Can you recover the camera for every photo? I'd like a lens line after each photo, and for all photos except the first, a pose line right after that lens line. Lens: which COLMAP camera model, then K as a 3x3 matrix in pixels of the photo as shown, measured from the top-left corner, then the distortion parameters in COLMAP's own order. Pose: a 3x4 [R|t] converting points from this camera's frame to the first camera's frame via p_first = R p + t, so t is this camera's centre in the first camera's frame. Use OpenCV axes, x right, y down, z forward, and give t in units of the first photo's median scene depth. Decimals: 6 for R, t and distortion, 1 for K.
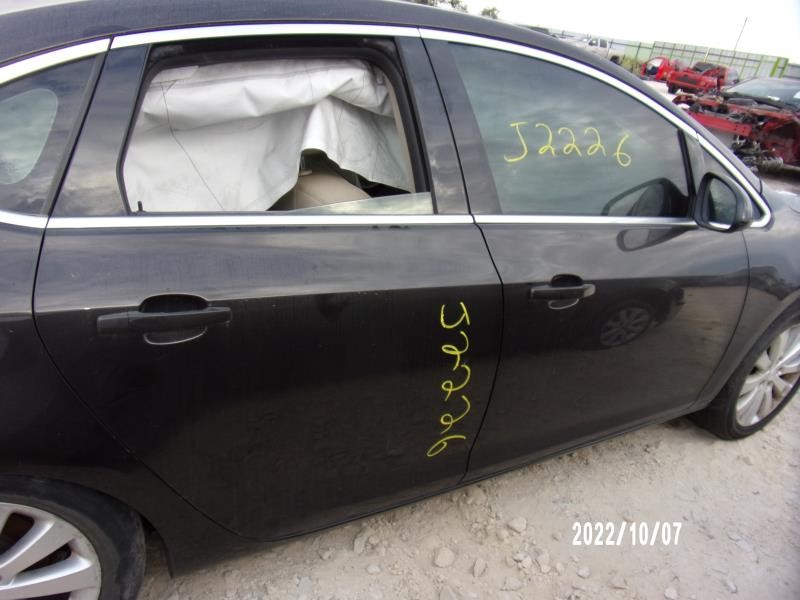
lens RADIAL K [[553.2, 0, 400.0], [0, 553.2, 300.0], [0, 0, 1]] dist [-0.026135, -0.001311]
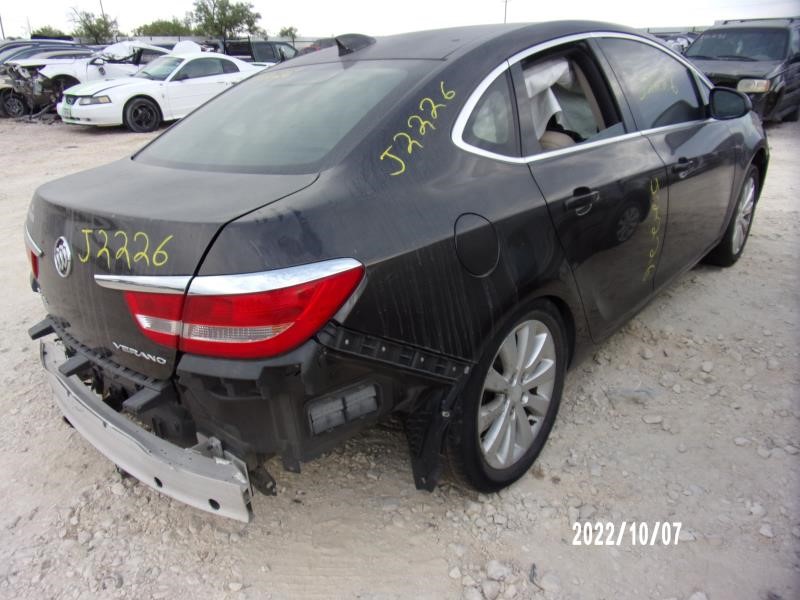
lens RADIAL K [[553.8, 0, 400.0], [0, 553.8, 300.0], [0, 0, 1]] dist [0.001650, 0.000276]
pose [[0.928376, -0.286188, 0.237095, -0.760768], [0.293096, 0.956062, 0.006369, 0.083059], [-0.228500, 0.063578, 0.971466, -0.332037]]
